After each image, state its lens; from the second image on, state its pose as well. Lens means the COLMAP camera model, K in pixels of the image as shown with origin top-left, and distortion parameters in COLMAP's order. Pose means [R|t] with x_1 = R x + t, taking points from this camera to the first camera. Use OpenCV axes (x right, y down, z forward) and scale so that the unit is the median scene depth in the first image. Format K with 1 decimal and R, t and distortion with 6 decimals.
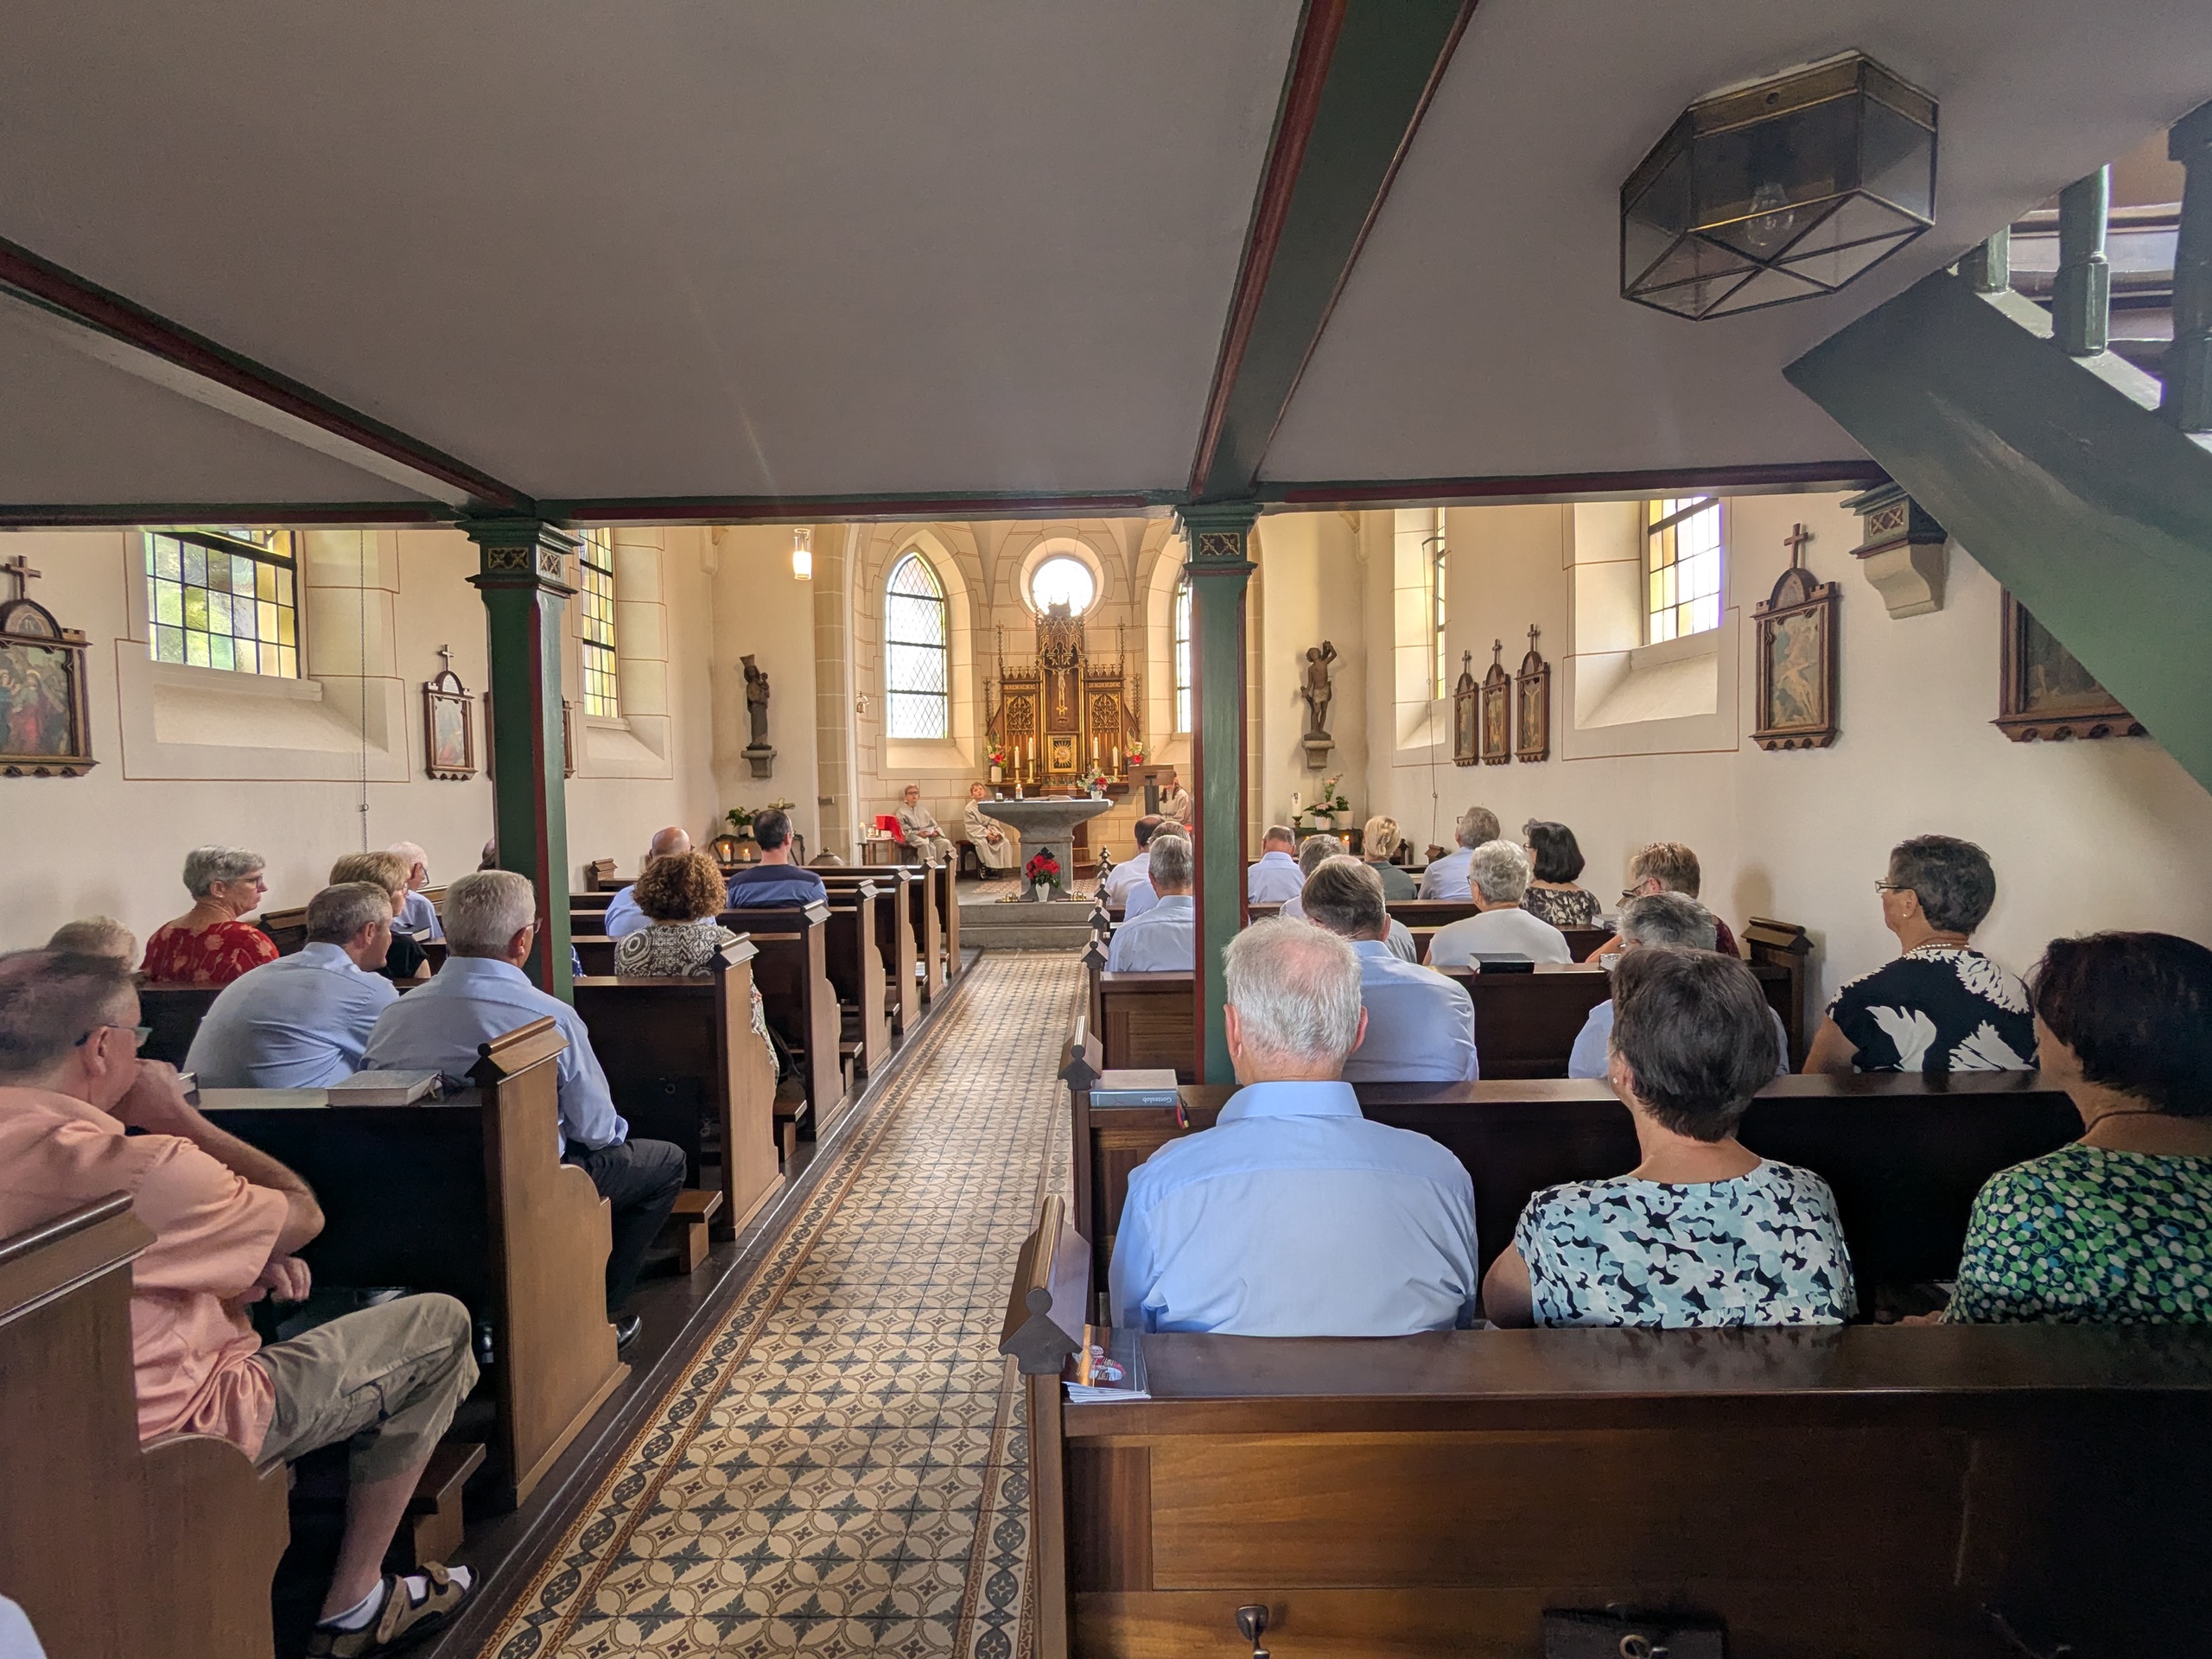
lens RADIAL K [[1062.7, 0, 1100.1], [0, 1062.7, 859.3], [0, 0, 1]] dist [-0.004153, -0.002808]
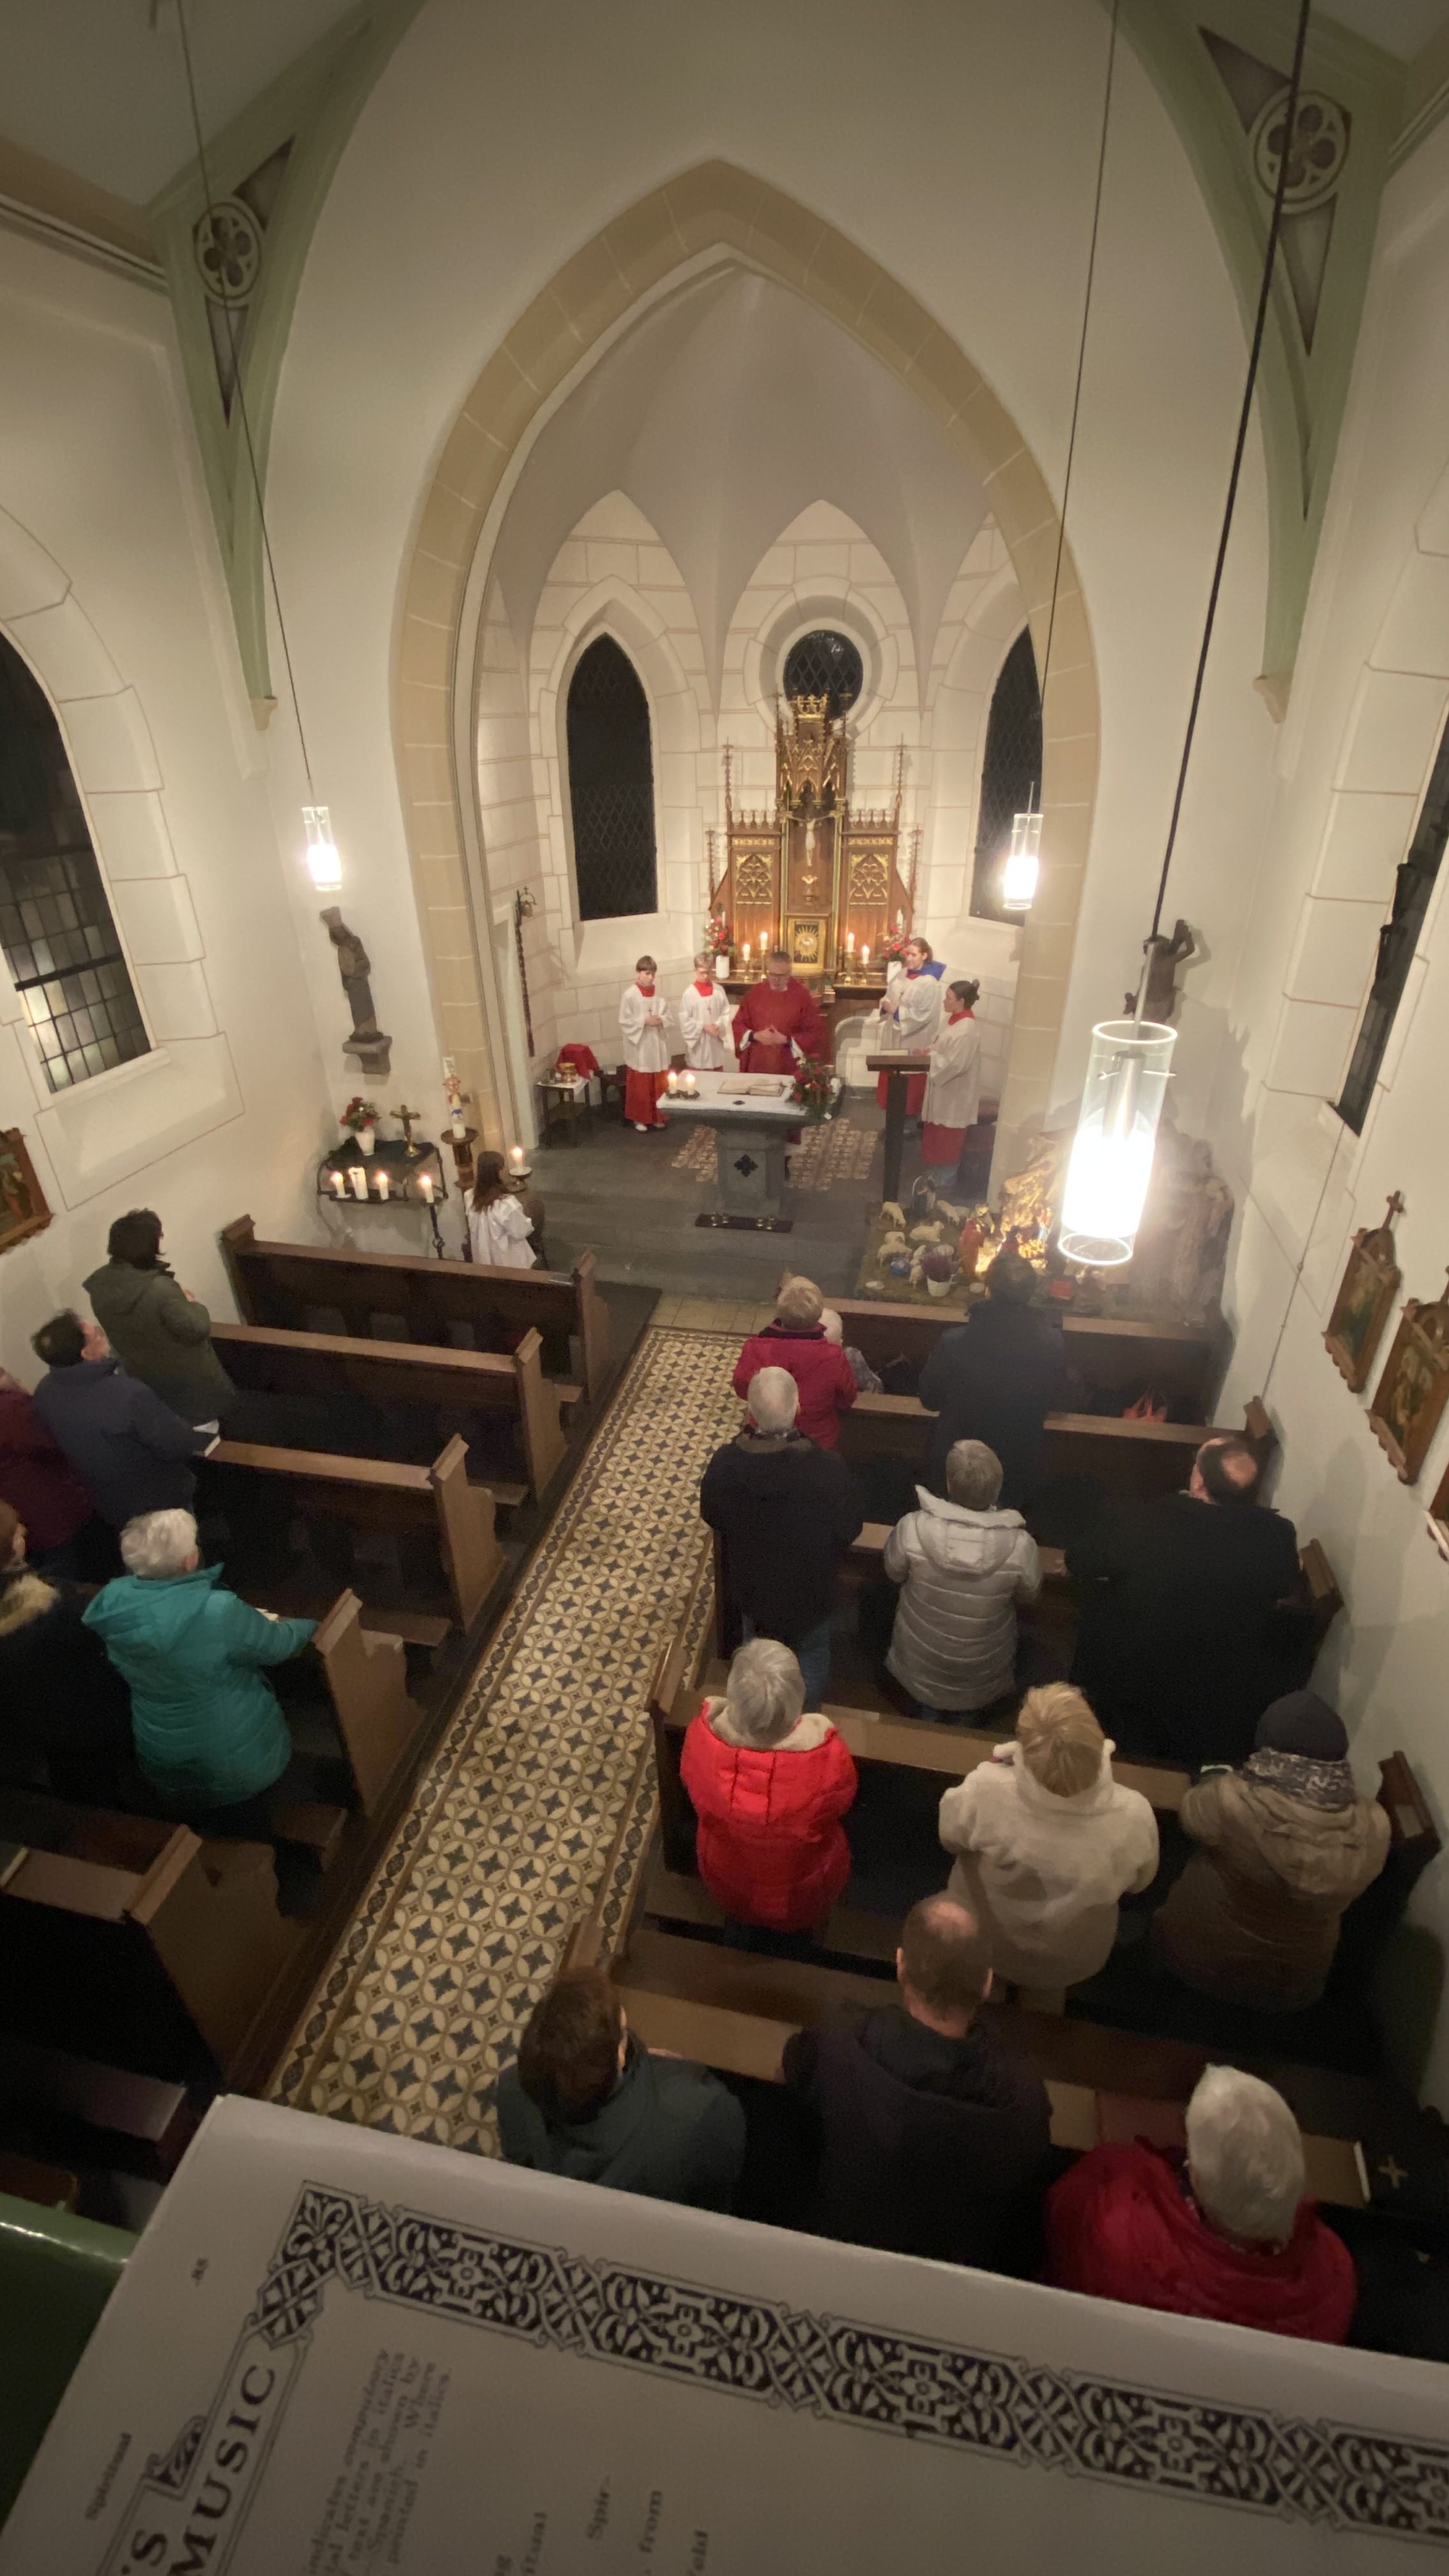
lens RADIAL K [[1030.5, 0, 720.0], [0, 1030.5, 1312.5], [0, 0, 1]] dist [-0.001112, -0.010000]
pose [[0.981319, 0.098128, -0.165478, 0.068312], [-0.012720, 0.891351, 0.453136, -0.261524], [0.191964, -0.442566, 0.875948, 0.312141]]
